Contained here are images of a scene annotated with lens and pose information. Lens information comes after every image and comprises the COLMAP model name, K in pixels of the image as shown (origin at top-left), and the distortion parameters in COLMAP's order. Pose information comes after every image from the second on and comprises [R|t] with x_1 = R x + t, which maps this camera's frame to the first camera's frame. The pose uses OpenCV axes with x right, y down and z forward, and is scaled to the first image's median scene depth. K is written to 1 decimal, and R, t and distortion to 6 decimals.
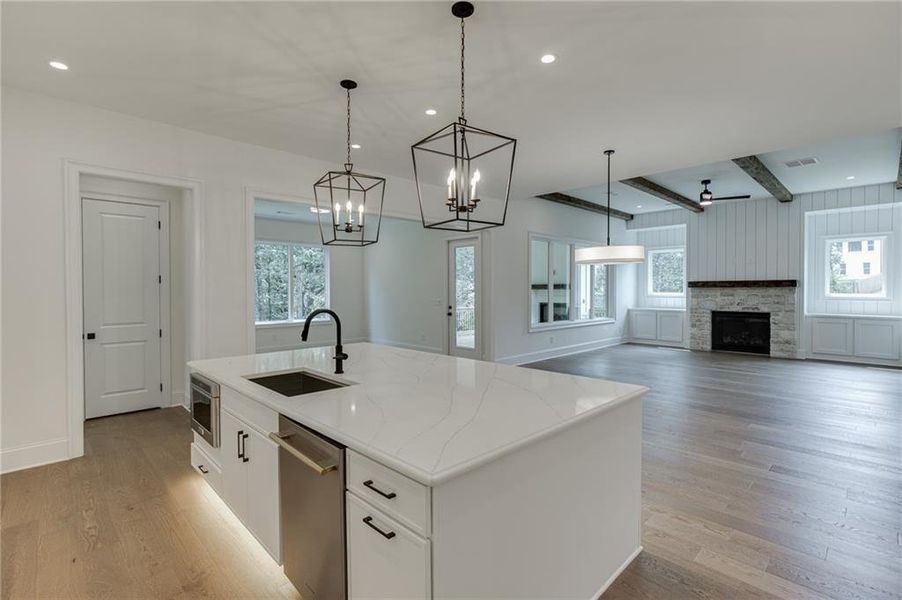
lens RADIAL K [[432.9, 0, 430.2], [0, 432.9, 286.1], [0, 0, 1]] dist [-0.007311, 0.004900]
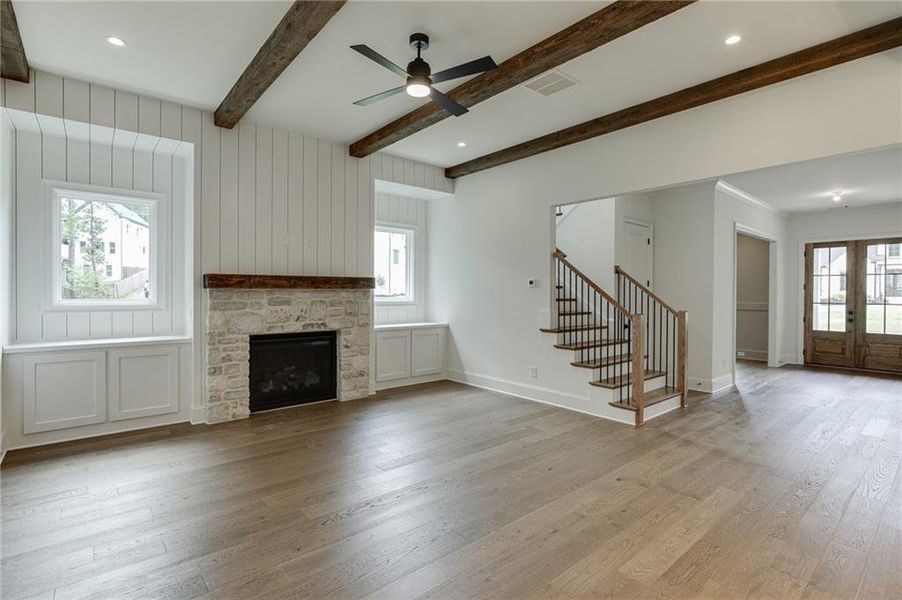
lens RADIAL K [[432.9, 0, 454.6], [0, 432.9, 295.4], [0, 0, 1]] dist [-0.007311, 0.004900]
pose [[0.040668, -0.007528, 0.999144, 0.171251], [-0.008888, 0.999929, 0.007896, 0.005872], [-0.999133, -0.009201, 0.040599, 0.766216]]
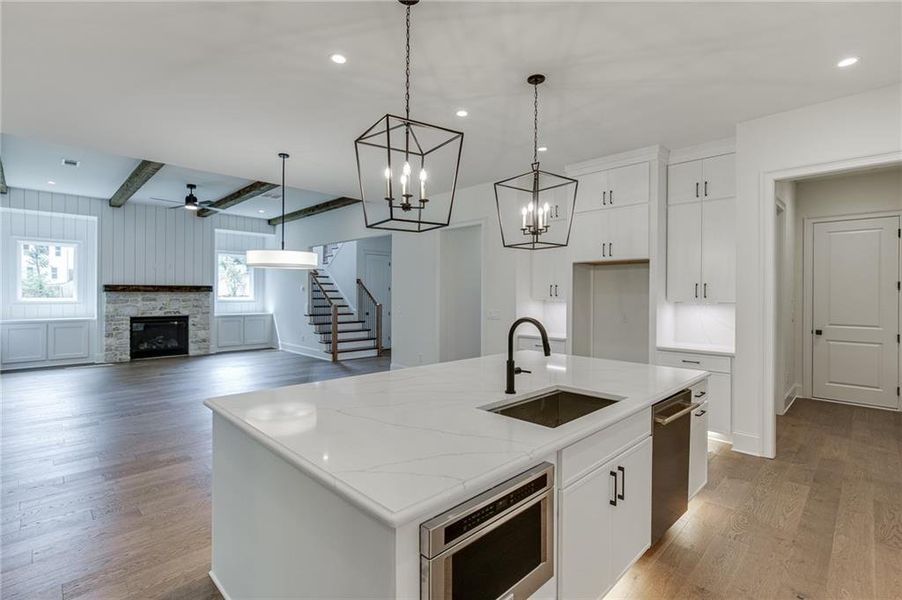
lens RADIAL K [[432.9, 0, 465.2], [0, 432.9, 295.8], [0, 0, 1]] dist [-0.007311, 0.004900]
pose [[-0.043974, -0.003523, 0.999026, -0.313184], [-0.009021, 0.999954, 0.003129, 0.002289], [-0.998992, -0.008874, -0.044004, 0.332784]]
